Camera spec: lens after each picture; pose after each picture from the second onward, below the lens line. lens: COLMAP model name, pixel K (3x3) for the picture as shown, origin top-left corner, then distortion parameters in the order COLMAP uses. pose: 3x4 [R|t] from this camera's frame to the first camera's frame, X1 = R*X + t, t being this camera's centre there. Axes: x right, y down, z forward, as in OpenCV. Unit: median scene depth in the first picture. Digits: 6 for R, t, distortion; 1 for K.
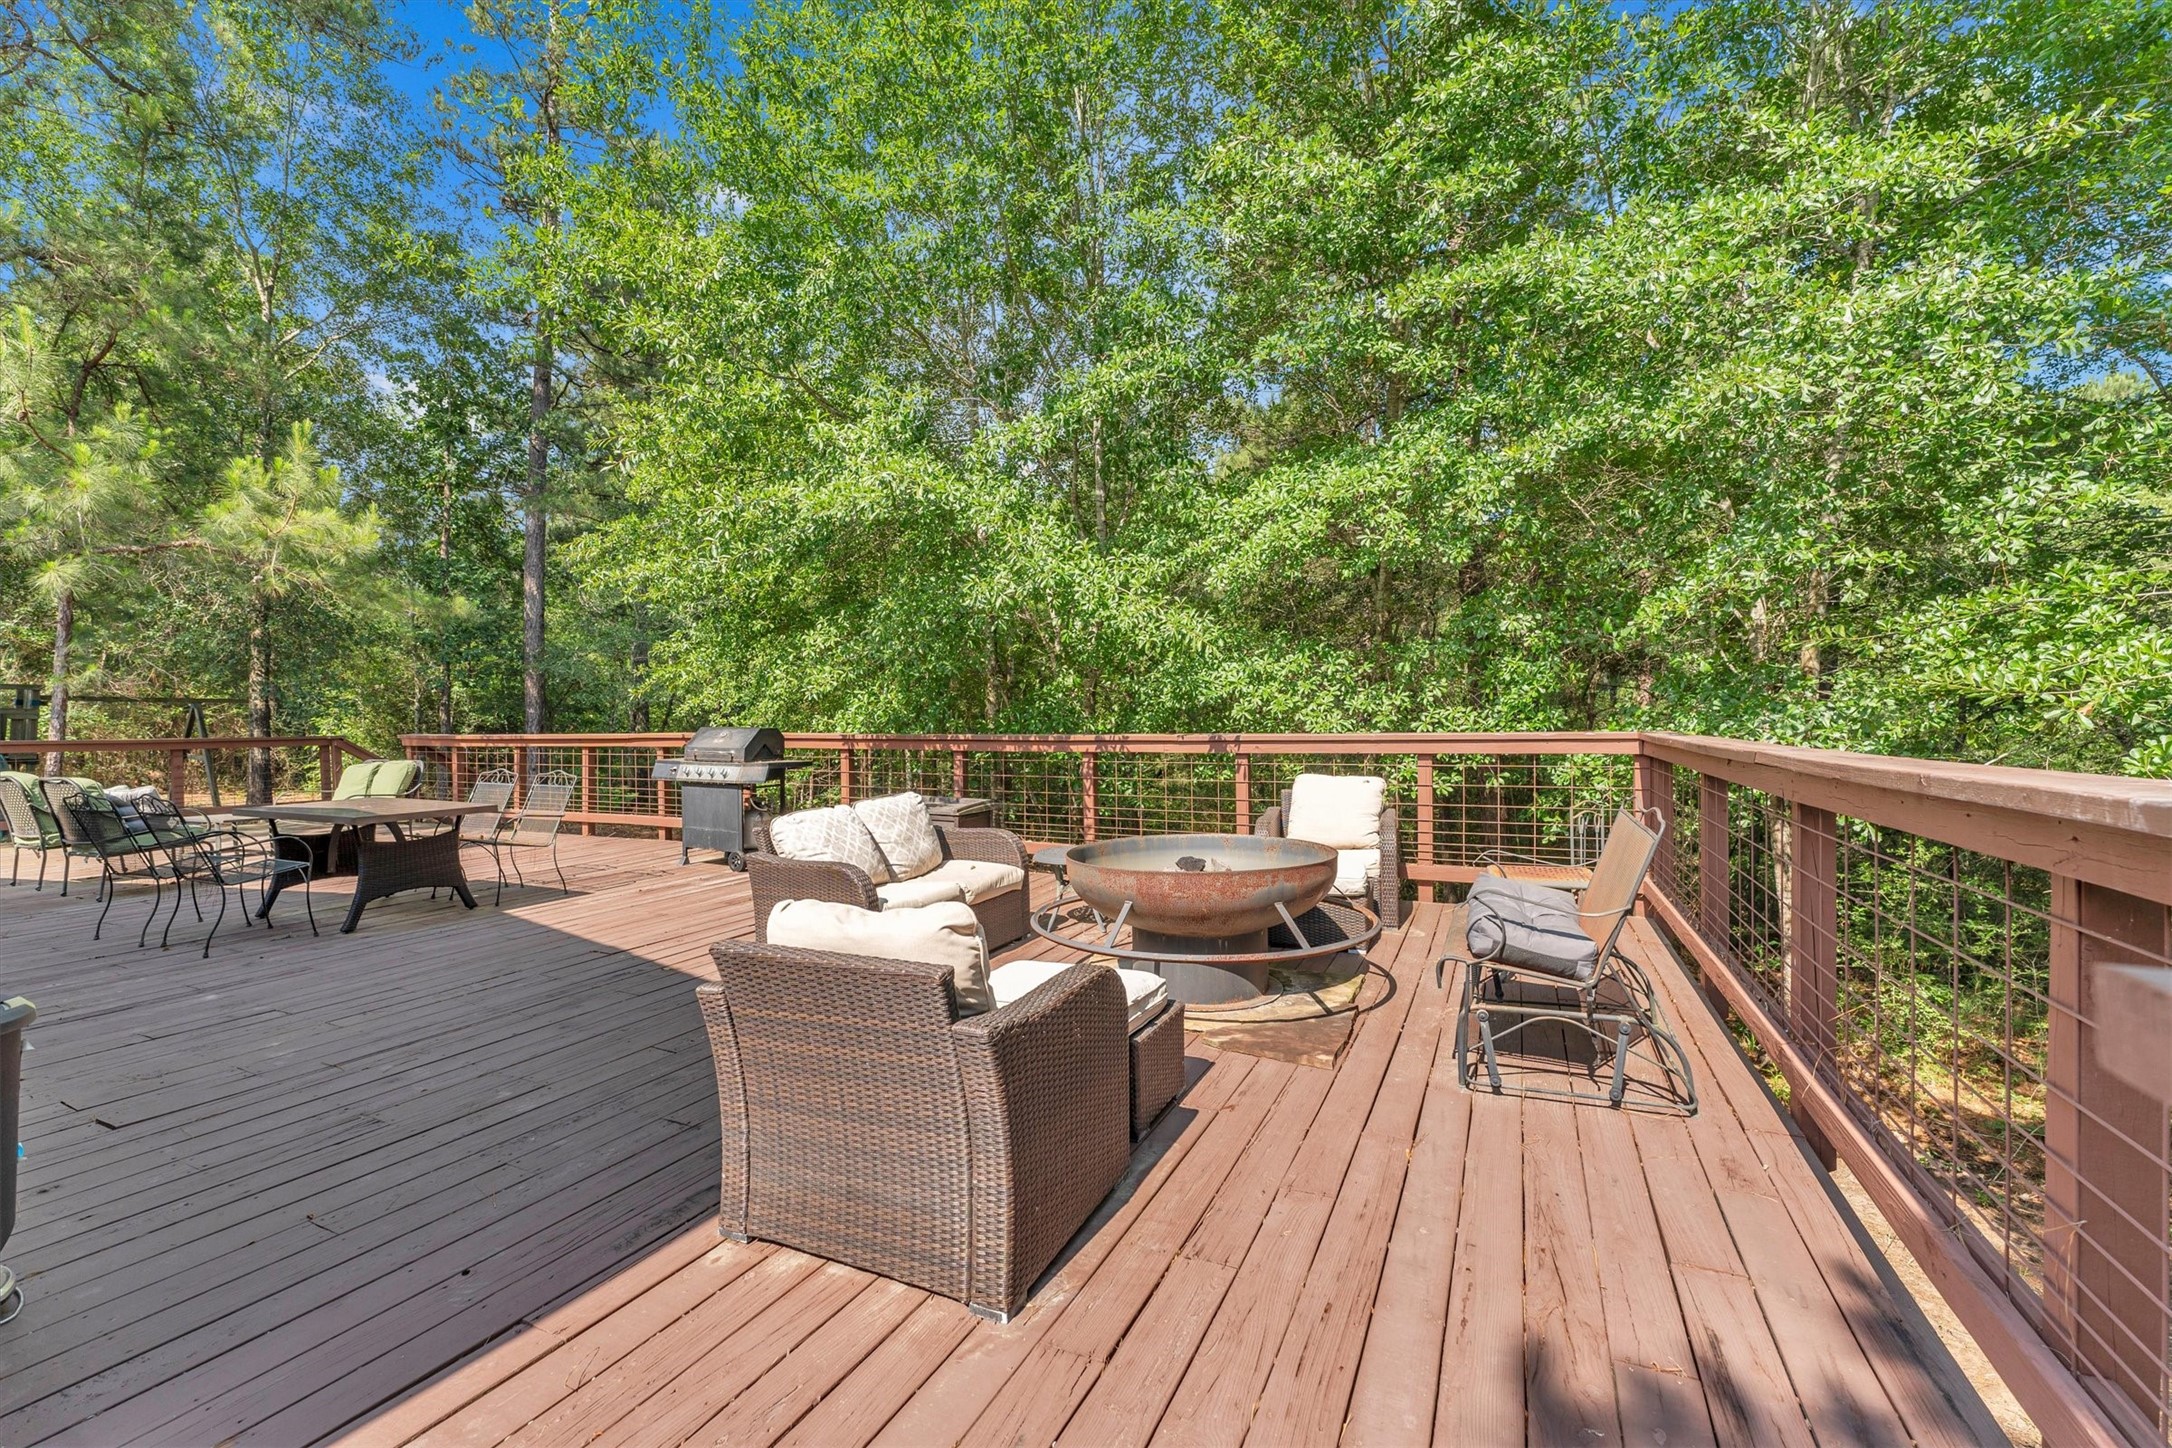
lens RADIAL K [[1098.3, 0, 1176.8], [0, 1098.3, 711.2], [0, 0, 1]] dist [-0.000423, 0.000909]
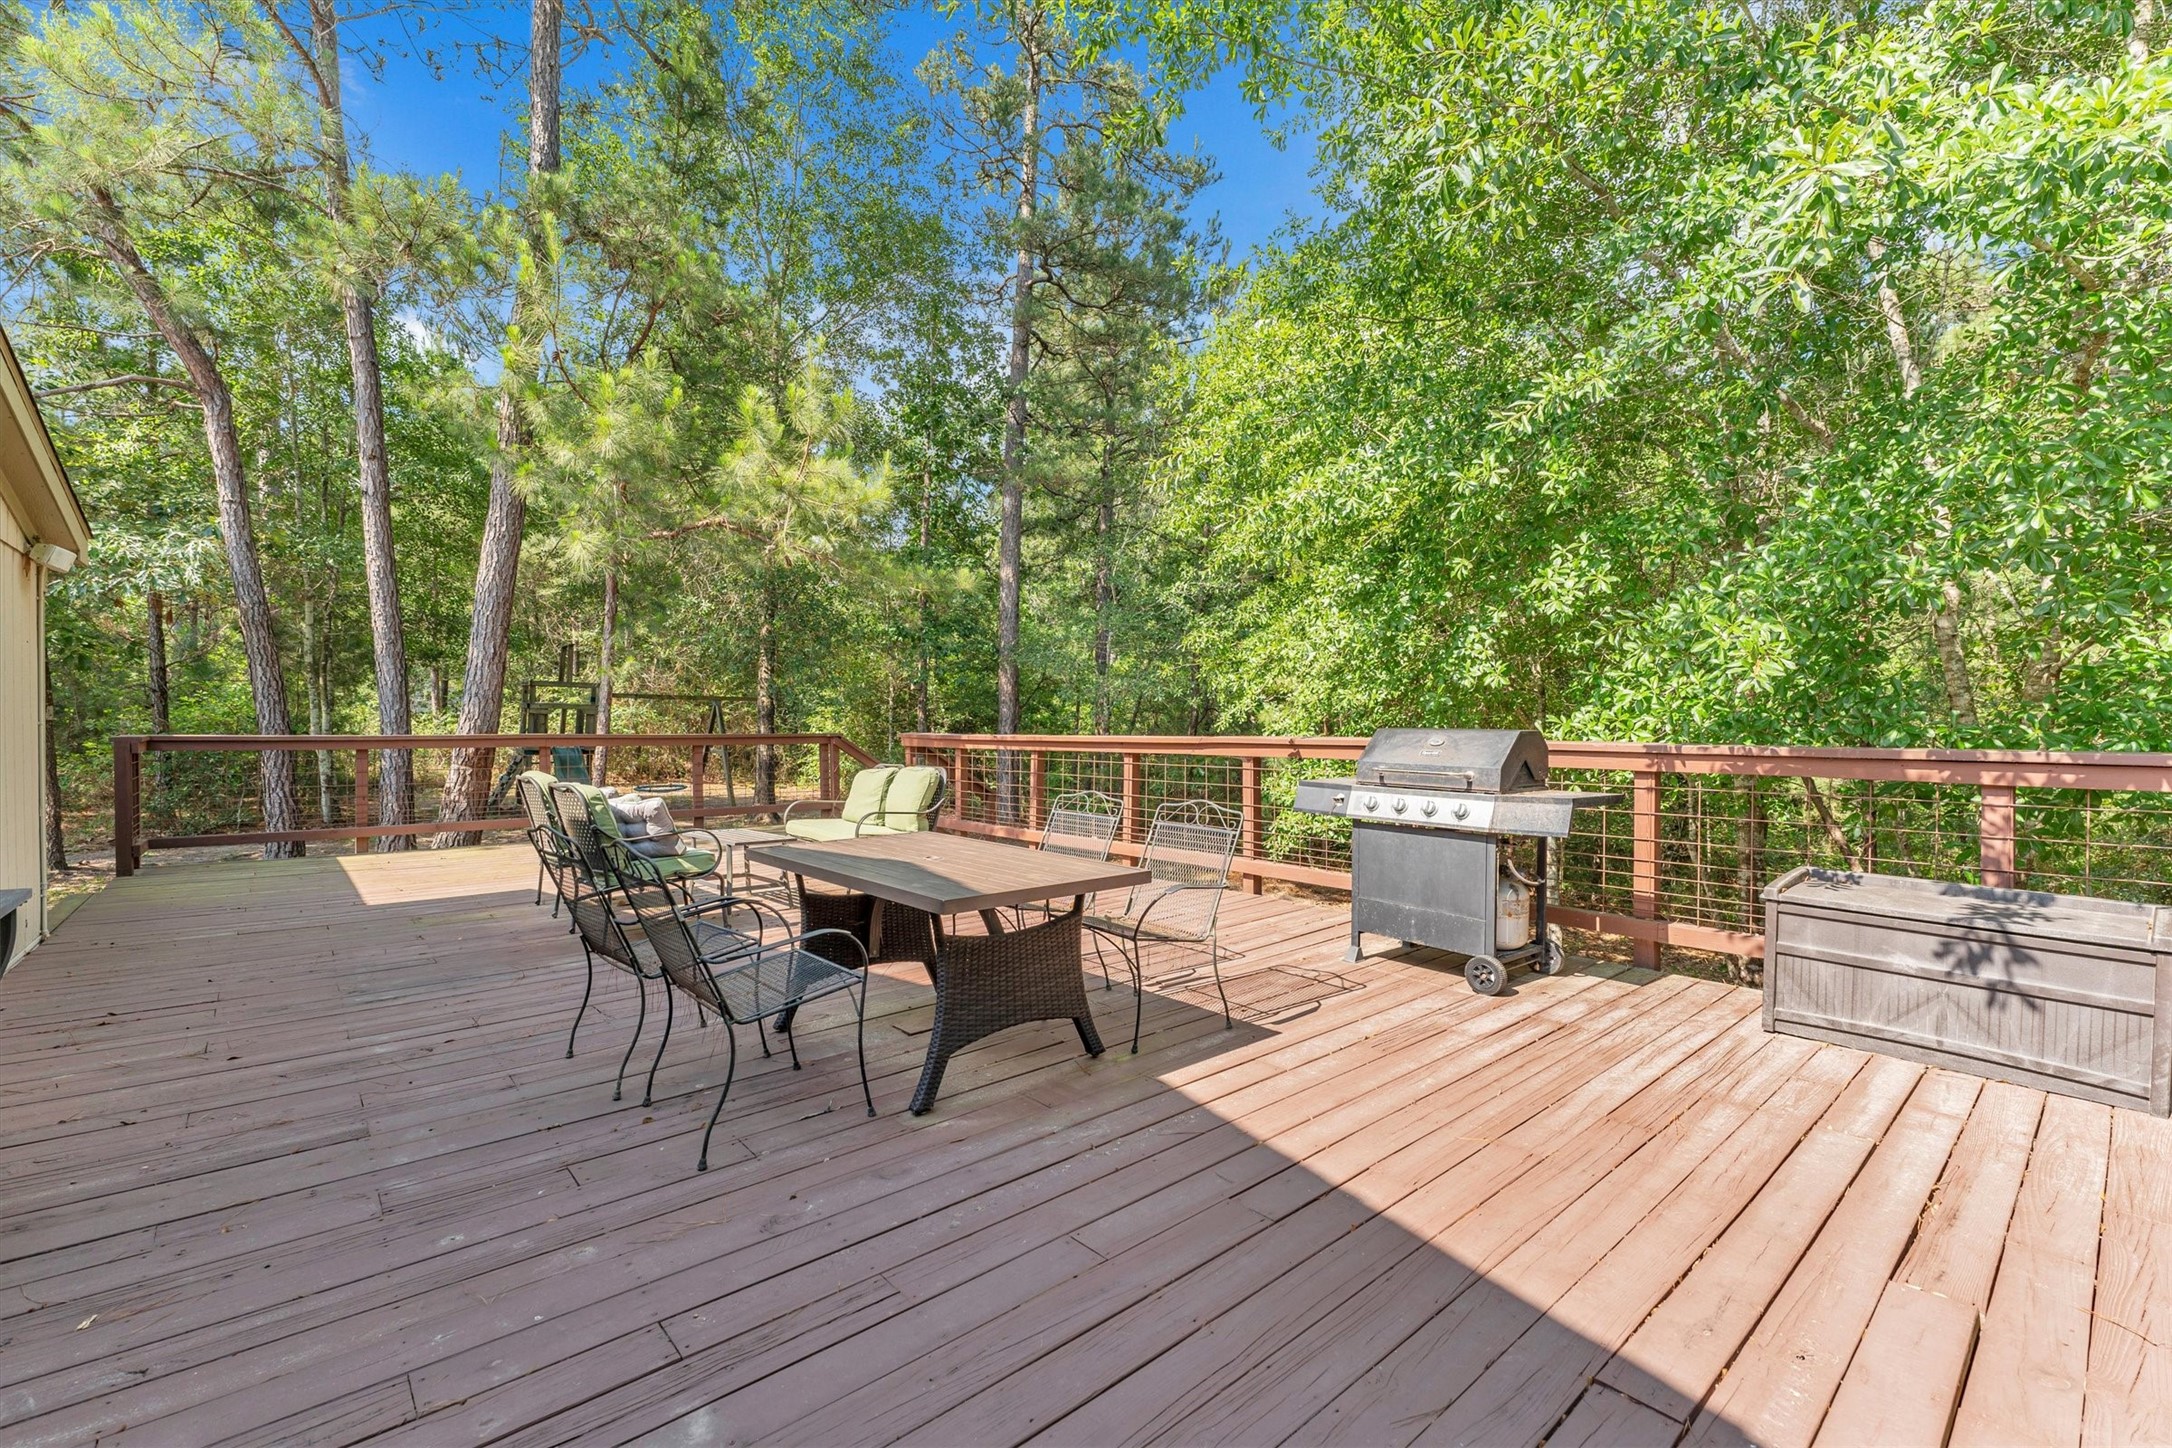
lens RADIAL K [[899.2, 0, 1049.7], [0, 899.2, 703.8], [0, 0, 1]] dist [-0.006214, 0.000148]
pose [[0.928162, 0.001155, -0.372174, -0.362843], [-0.007492, 0.999851, -0.015582, 0.008954], [0.372101, 0.017251, 0.928032, 0.419420]]
